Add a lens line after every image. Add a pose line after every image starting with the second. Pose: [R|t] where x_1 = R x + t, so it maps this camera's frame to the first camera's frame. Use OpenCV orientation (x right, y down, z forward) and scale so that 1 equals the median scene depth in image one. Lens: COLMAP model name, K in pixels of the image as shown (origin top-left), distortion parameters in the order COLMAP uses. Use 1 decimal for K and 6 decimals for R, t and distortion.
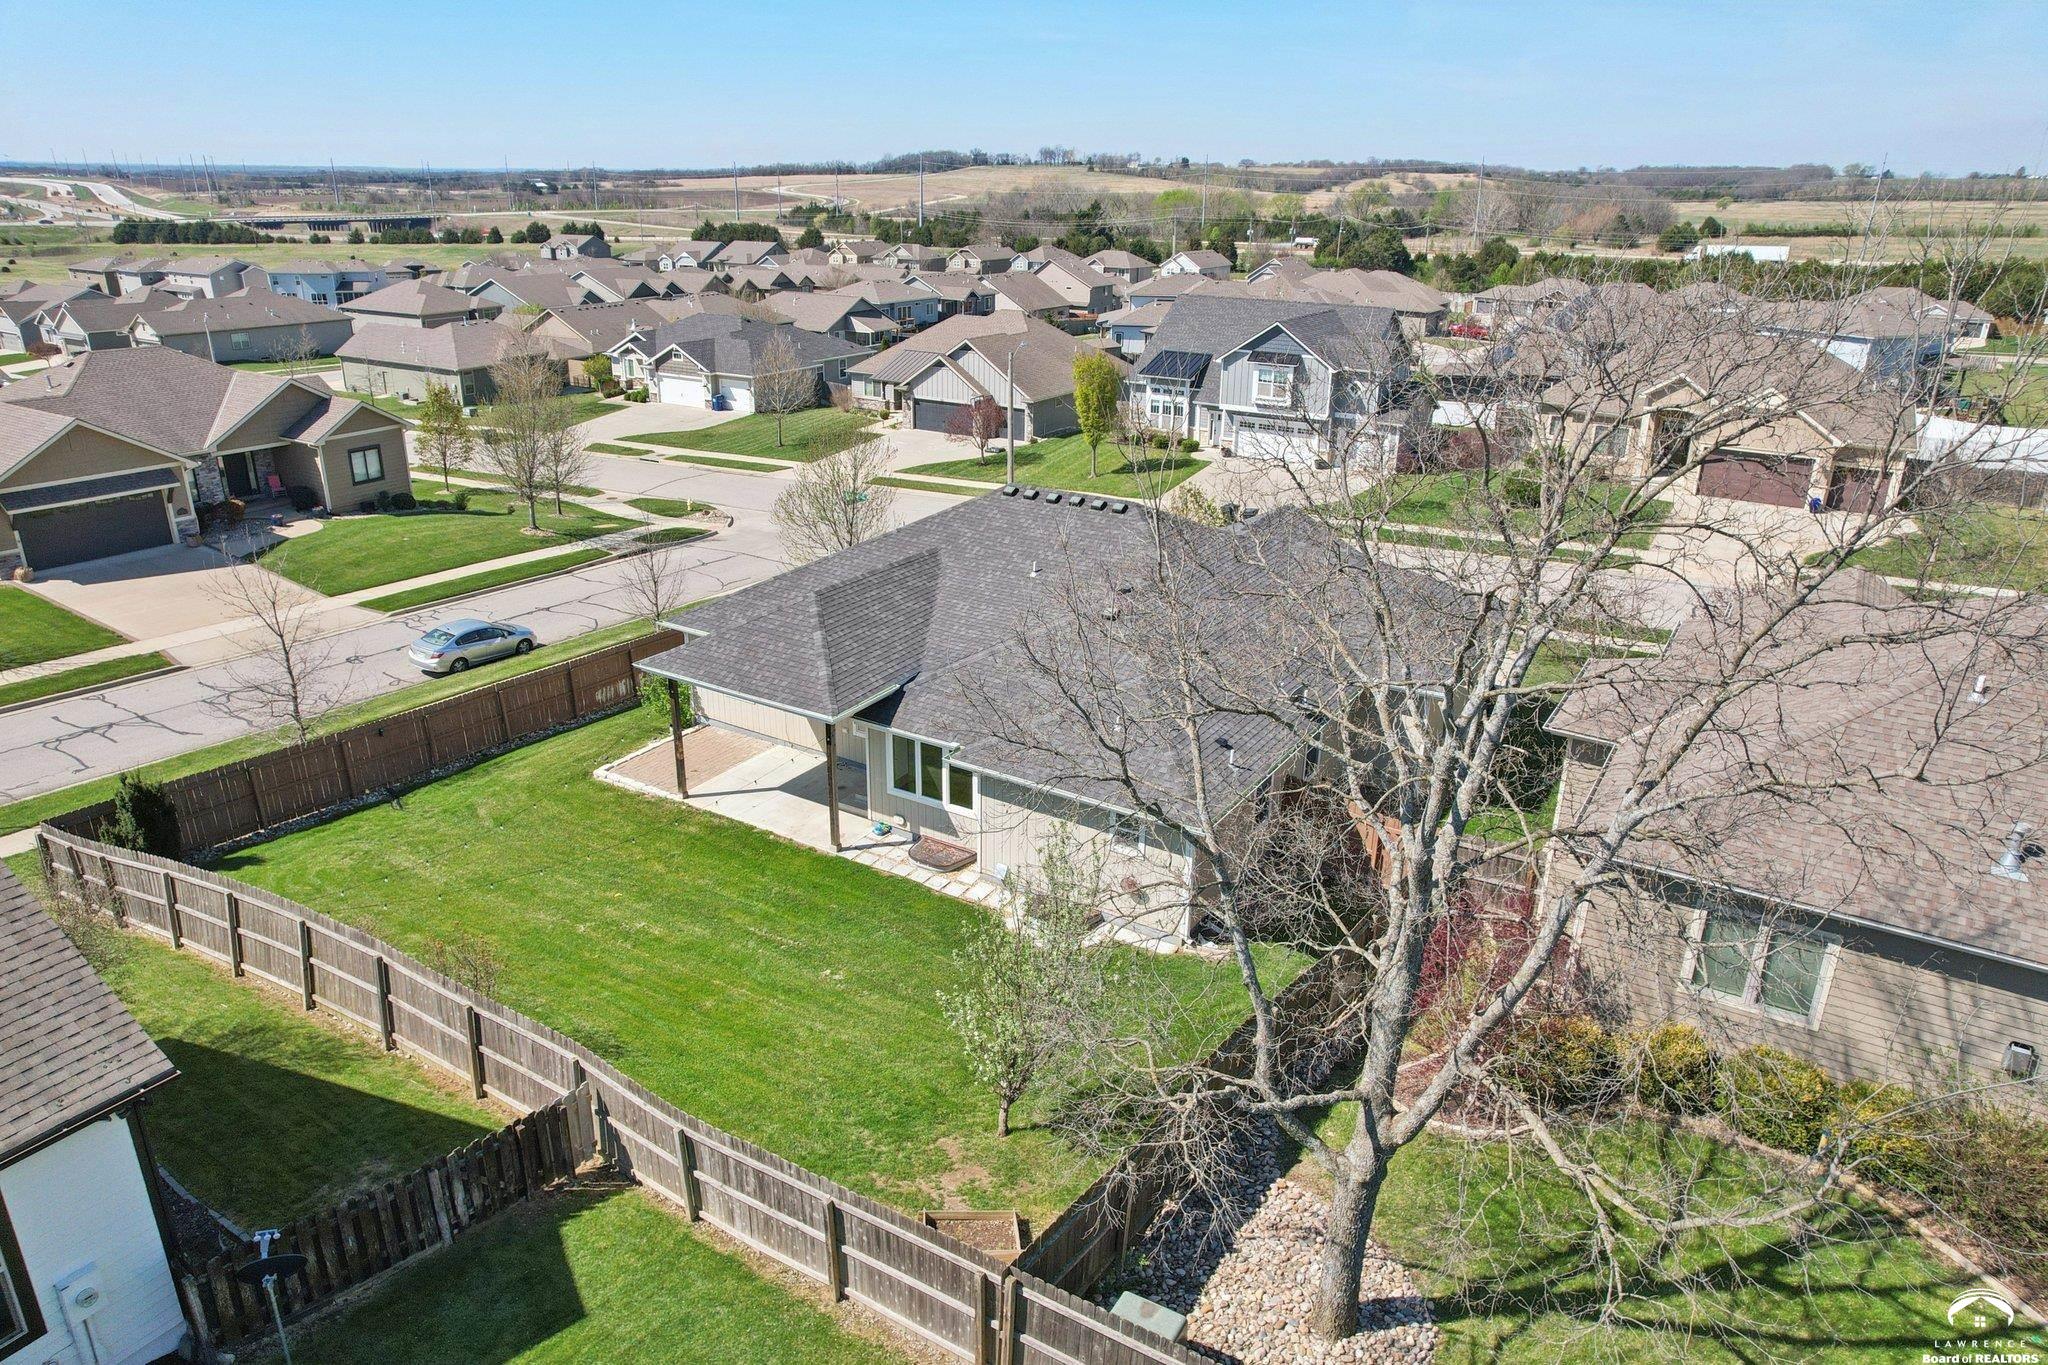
lens RADIAL K [[1326.7, 0, 1021.8], [0, 1326.7, 674.5], [0, 0, 1]] dist [-0.082572, 0.071806]
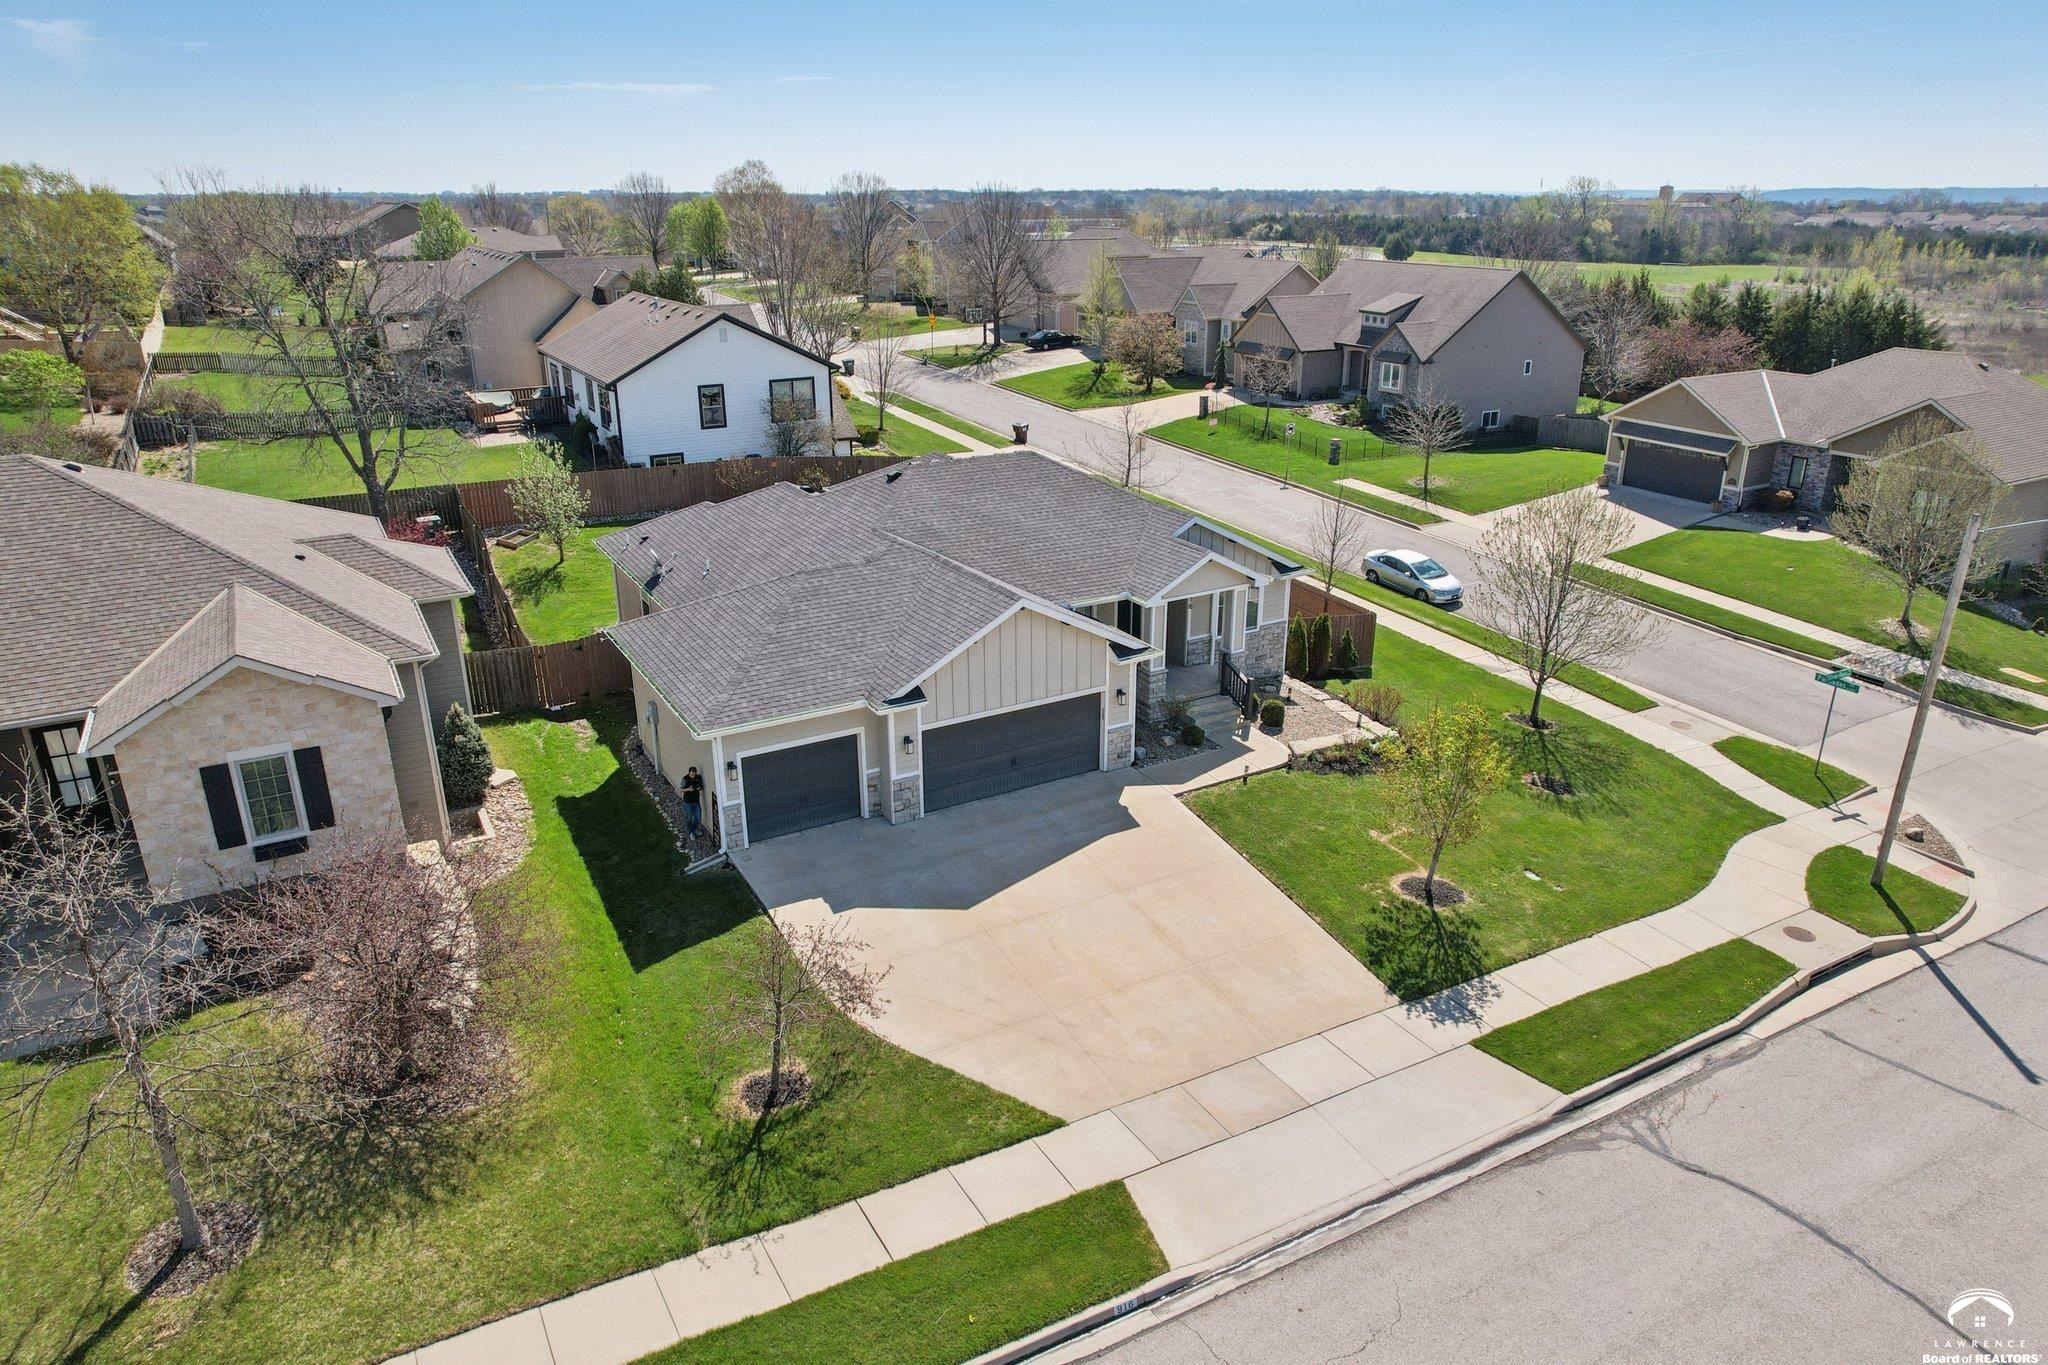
lens RADIAL K [[1326.7, 0, 1021.8], [0, 1326.7, 674.5], [0, 0, 1]] dist [-0.082572, 0.071806]
pose [[-0.463406, 0.297826, -0.834599, 0.456657], [-0.317760, 0.823346, 0.470245, -0.242148], [0.827214, 0.483117, -0.286906, 0.684466]]
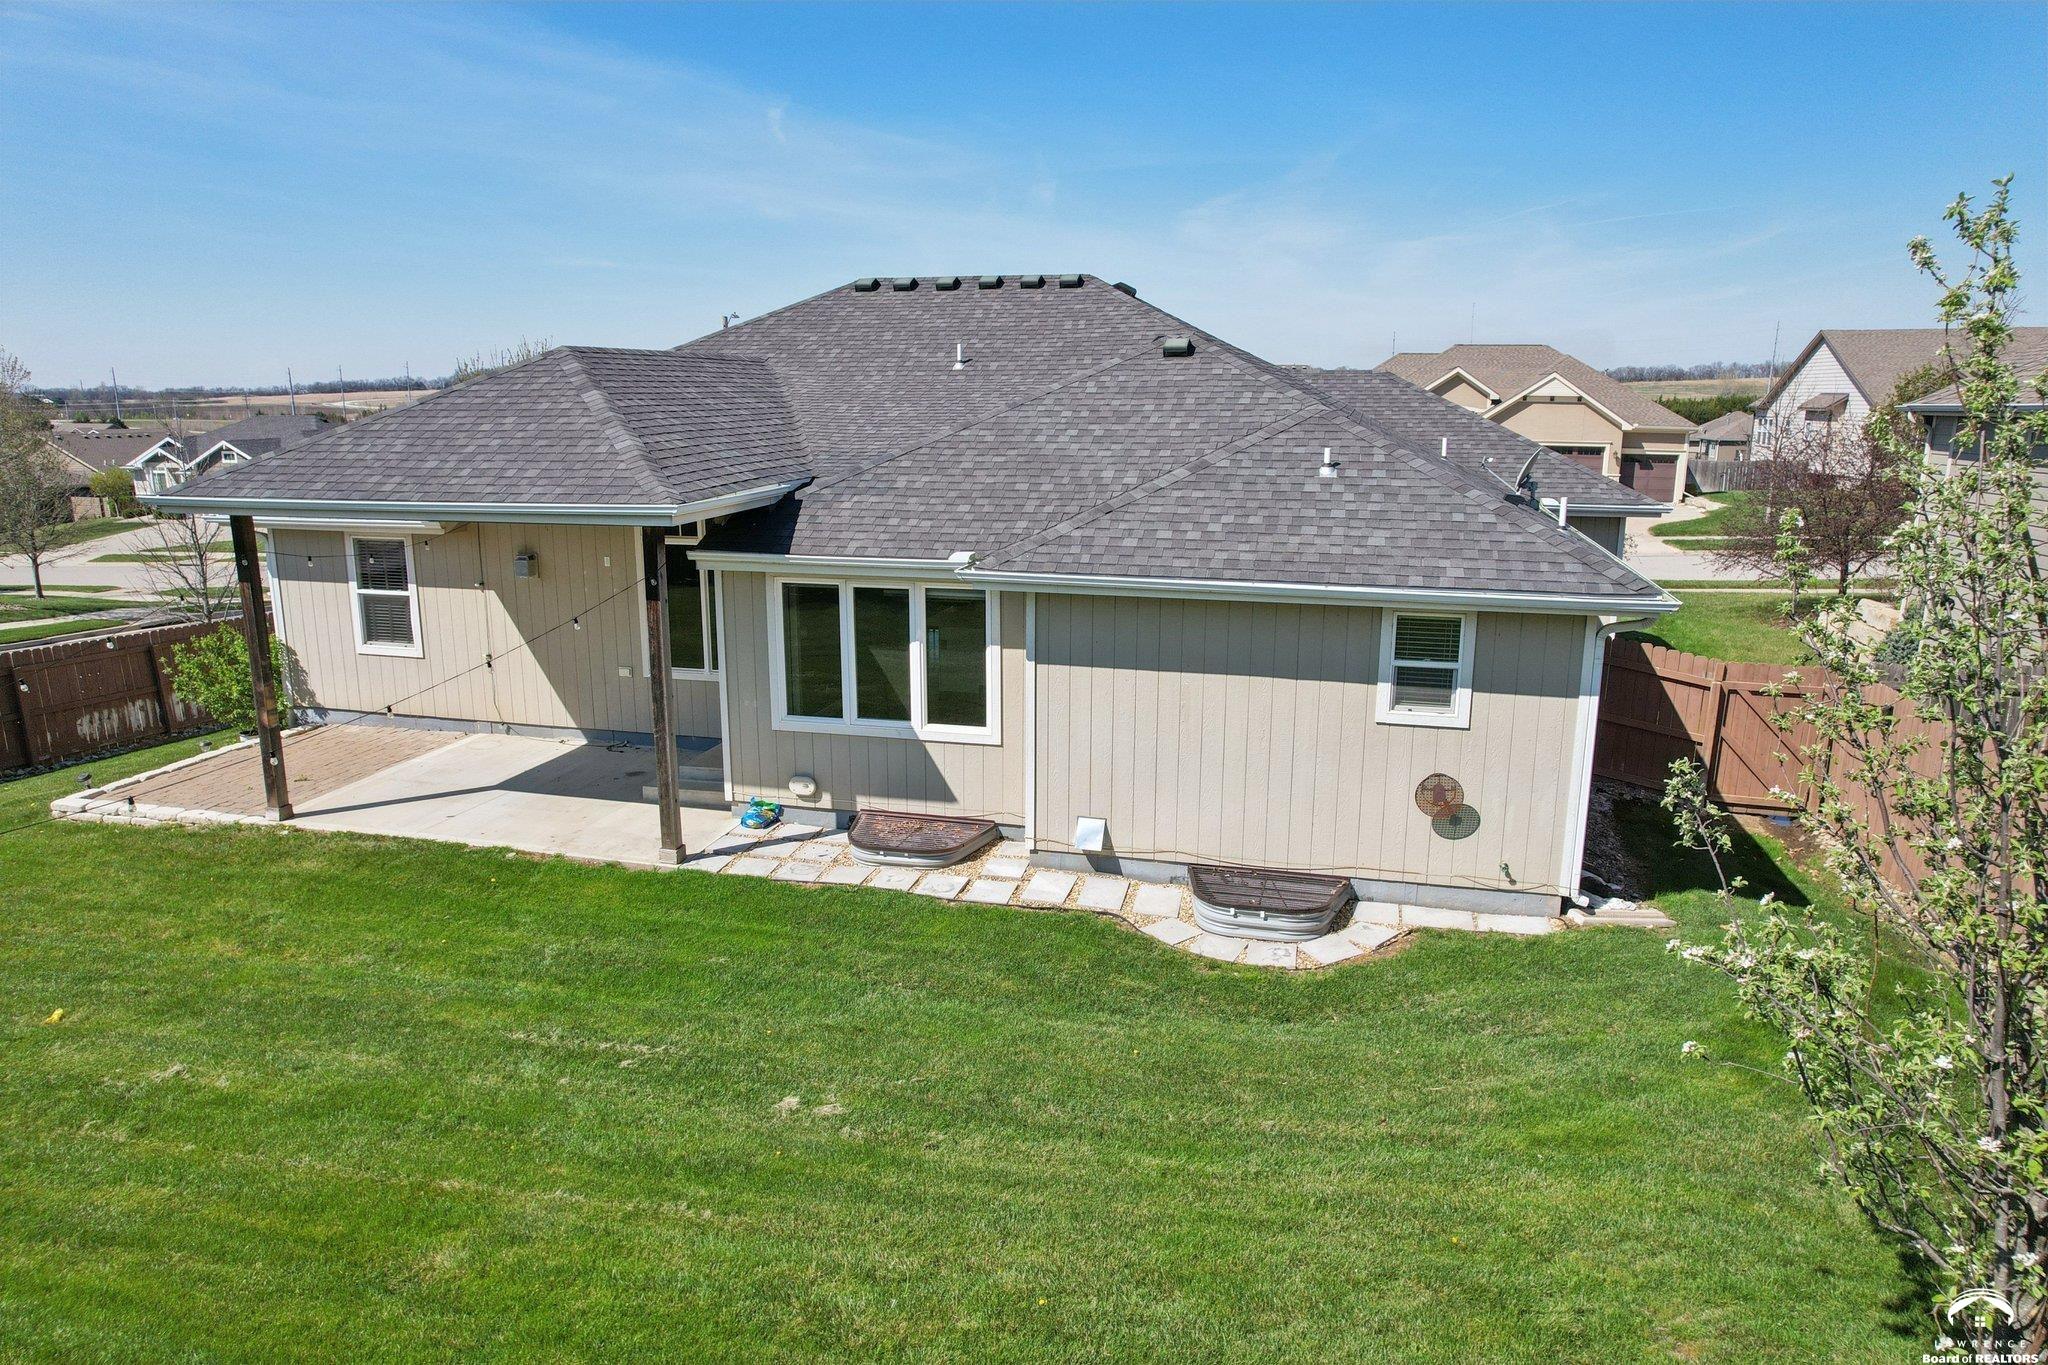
lens RADIAL K [[1303.7, 0, 1025.5], [0, 1303.7, 693.9], [0, 0, 1]] dist [-0.079135, 0.065065]
pose [[0.952002, -0.077186, 0.296201, -0.062261], [0.116270, 0.986341, -0.116670, 0.057934], [-0.283150, 0.145510, 0.947973, 0.225526]]
